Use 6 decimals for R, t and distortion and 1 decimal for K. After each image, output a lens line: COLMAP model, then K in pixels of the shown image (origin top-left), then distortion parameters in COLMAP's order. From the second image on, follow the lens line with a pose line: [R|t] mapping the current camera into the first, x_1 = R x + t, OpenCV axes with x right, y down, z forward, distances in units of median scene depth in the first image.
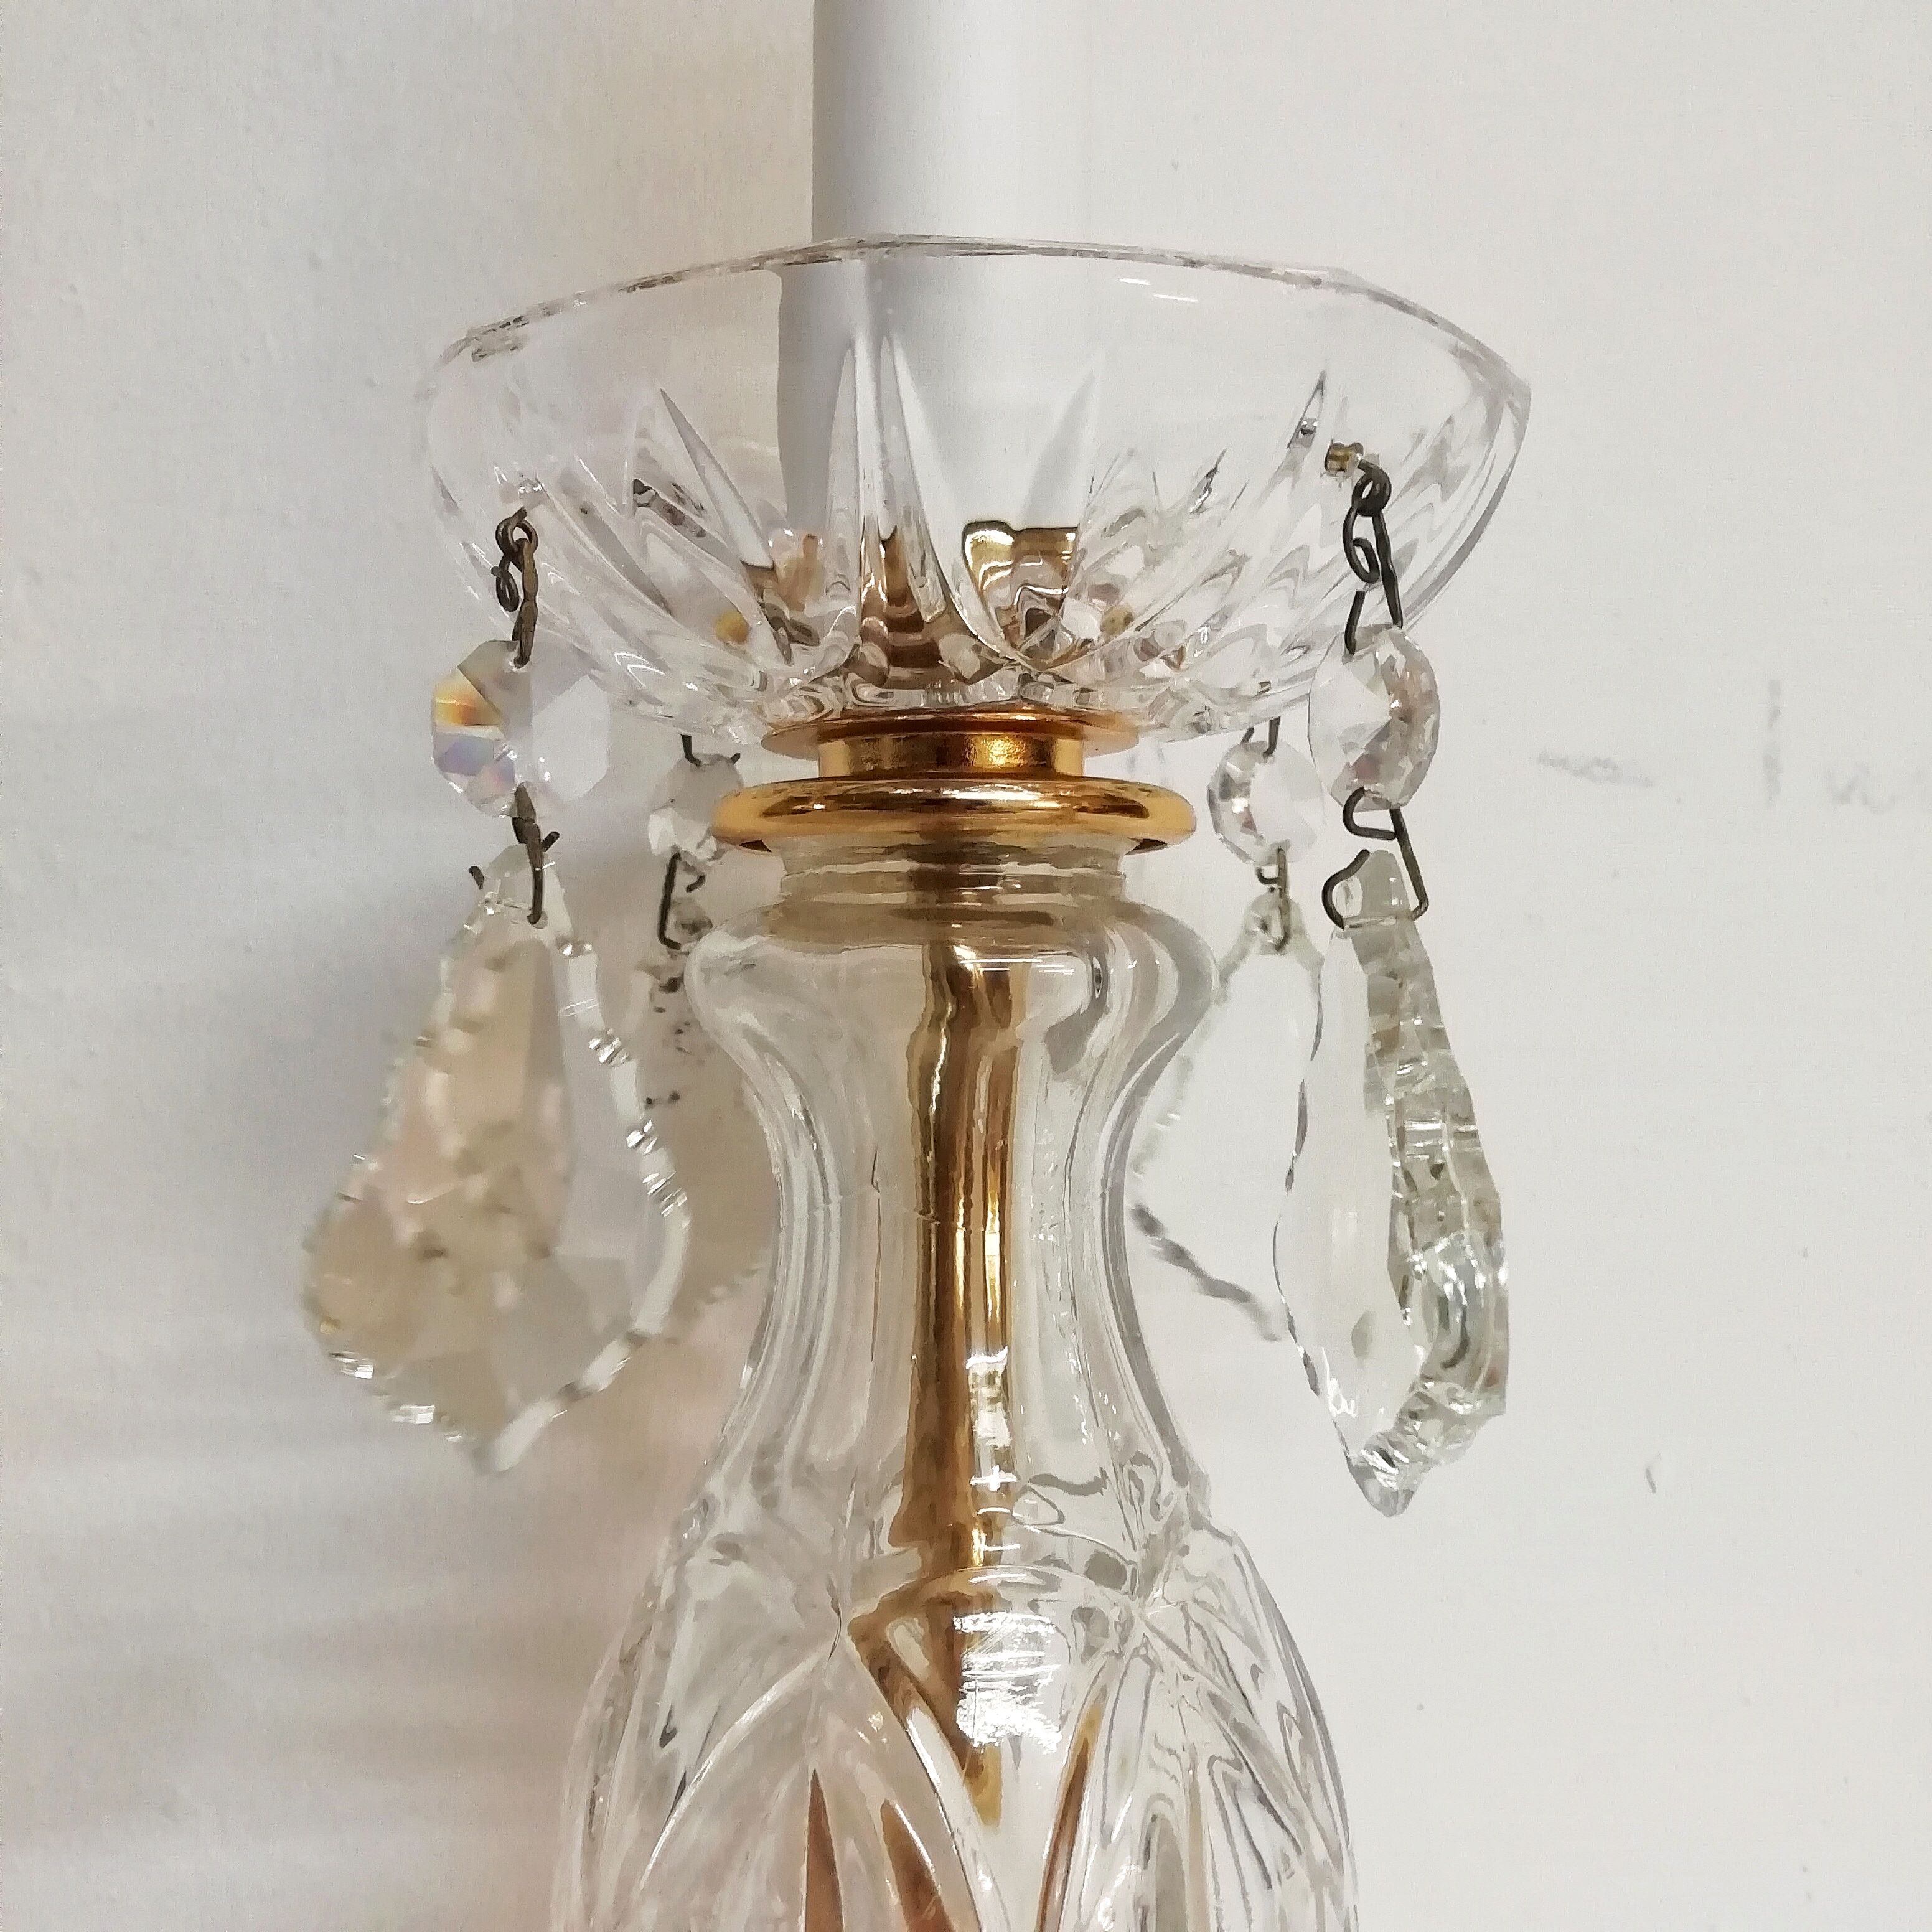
lens RADIAL K [[1864.7, 0, 941.8], [0, 1864.7, 945.6], [0, 0, 1]] dist [-0.018053, 0.000000]
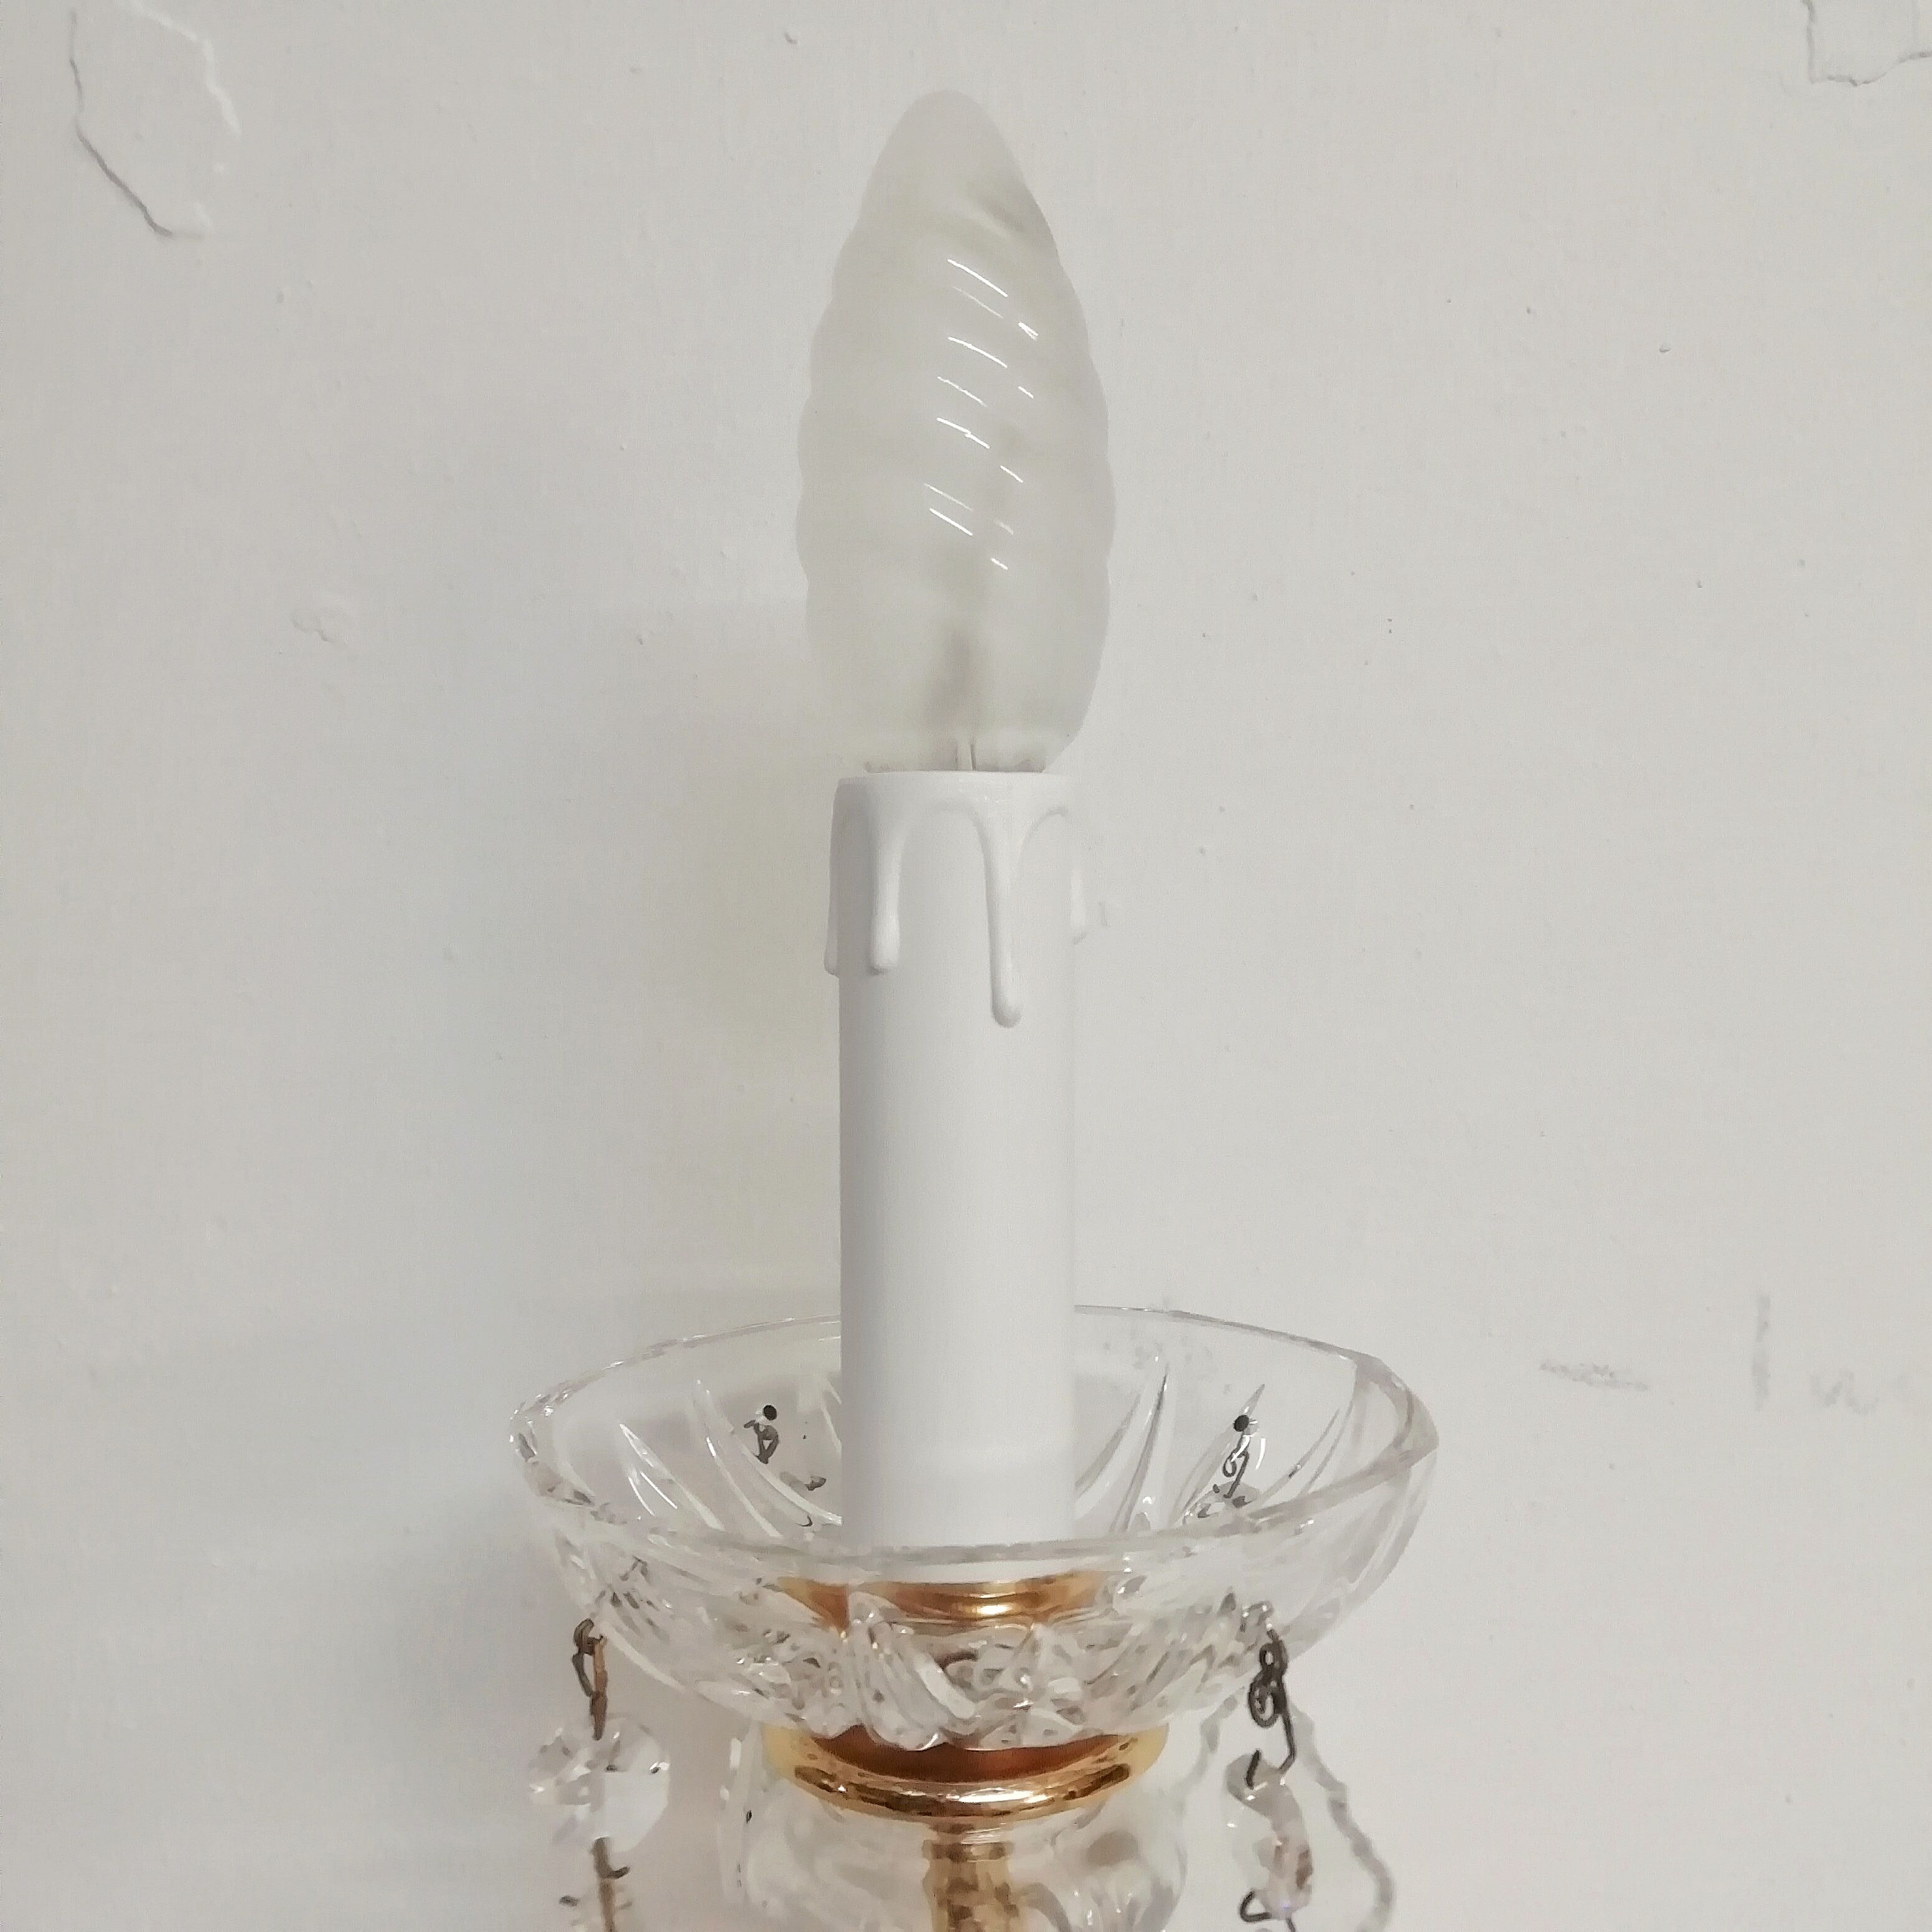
lens RADIAL K [[1845.0, 0, 987.4], [0, 1845.0, 953.9], [0, 0, 1]] dist [0.019672, 0.000000]
pose [[0.997477, -0.007112, -0.070636, 0.119440], [0.011408, 0.998097, 0.060600, -0.692202], [0.070071, -0.061252, 0.995660, -0.173247]]
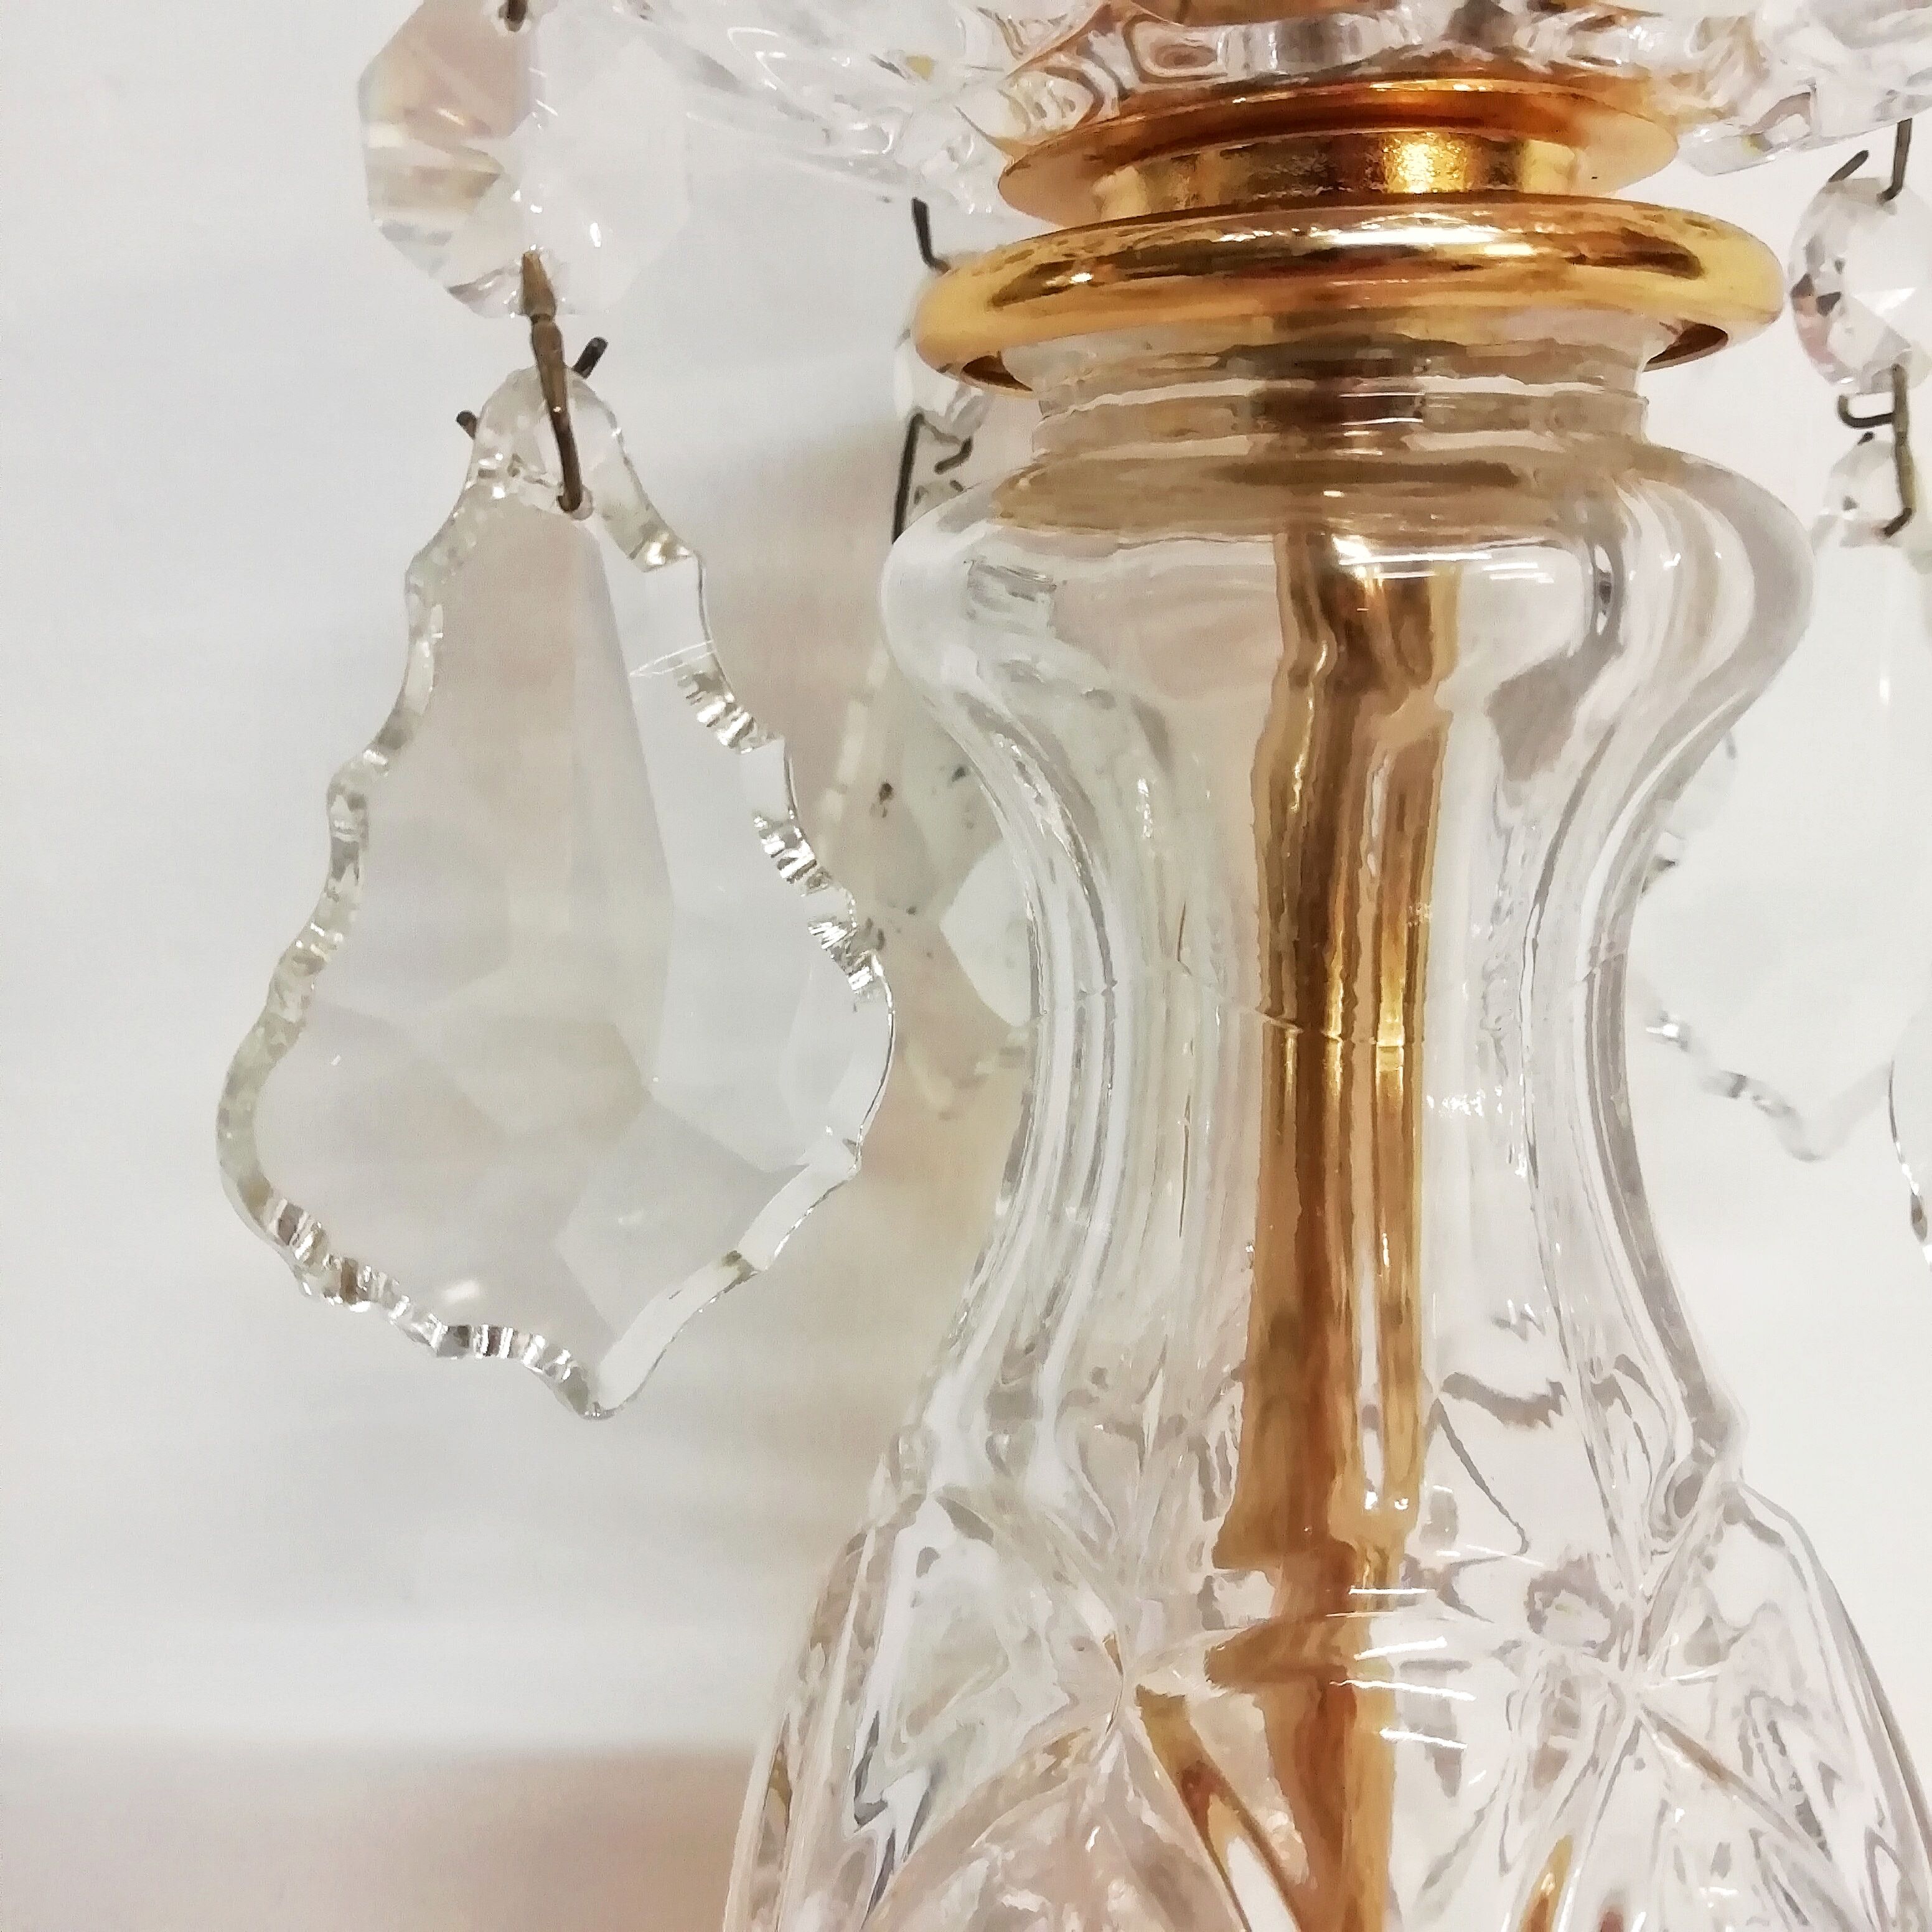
lens RADIAL K [[1864.7, 0, 1004.1], [0, 1864.7, 953.7], [0, 0, 1]] dist [-0.018053, 0.000000]
pose [[0.984202, 0.012975, -0.176576, 0.010441], [0.023264, 0.979188, 0.201618, 0.008606], [0.175517, -0.202541, 0.963416, 0.424571]]
